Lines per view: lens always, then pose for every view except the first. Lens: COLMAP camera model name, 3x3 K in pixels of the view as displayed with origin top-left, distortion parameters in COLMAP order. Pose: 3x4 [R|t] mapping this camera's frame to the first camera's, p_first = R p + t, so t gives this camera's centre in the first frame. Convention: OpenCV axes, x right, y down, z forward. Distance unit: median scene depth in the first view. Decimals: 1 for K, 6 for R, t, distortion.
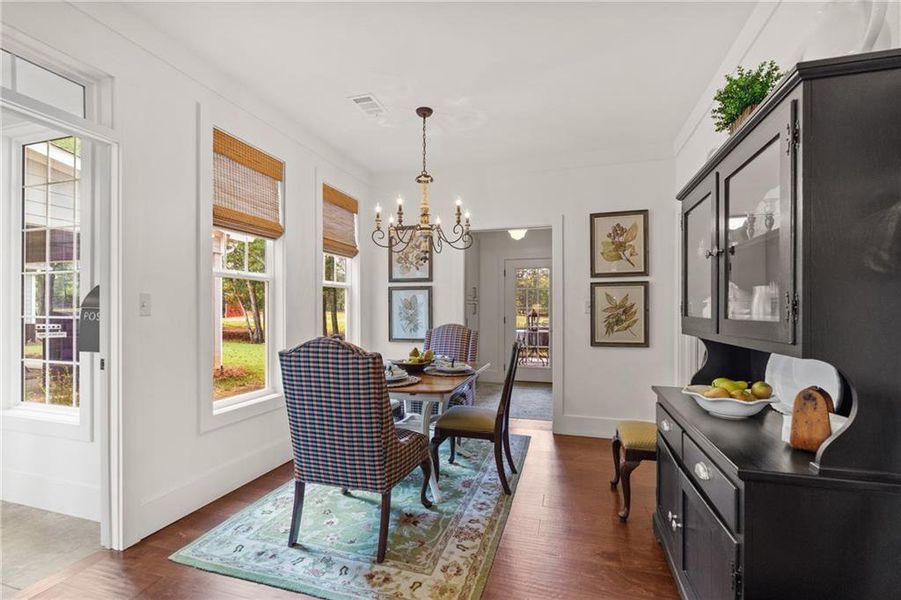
lens RADIAL K [[404.5, 0, 449.8], [0, 404.5, 306.6], [0, 0, 1]] dist [-0.000310, -0.000030]
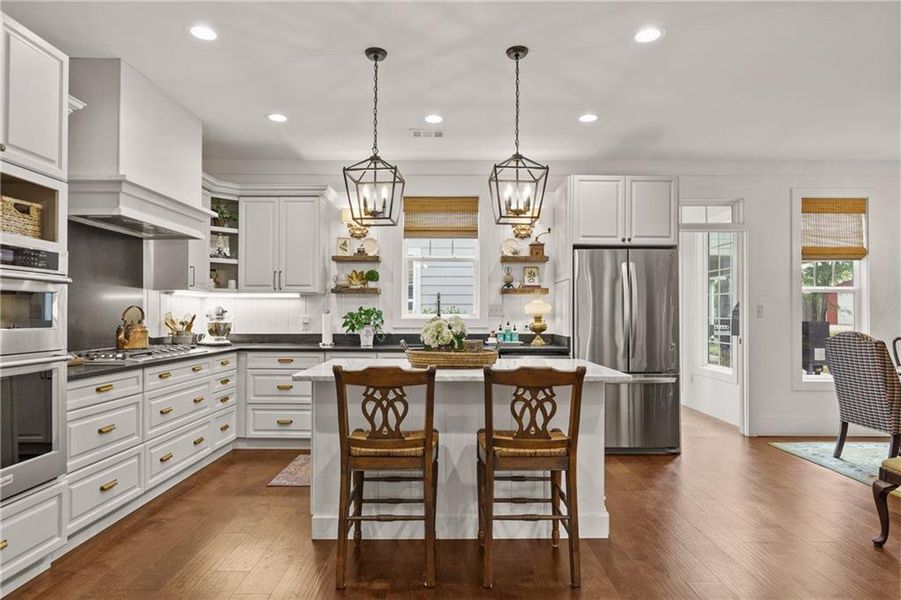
lens RADIAL K [[519.4, 0, 451.8], [0, 519.4, 312.8], [0, 0, 1]] dist [-0.003017, -0.000729]
pose [[0.304875, -0.001758, -0.952391, 0.931124], [-0.000520, 0.999998, -0.002013, 0.007795], [0.952392, 0.001109, 0.304874, -0.921568]]
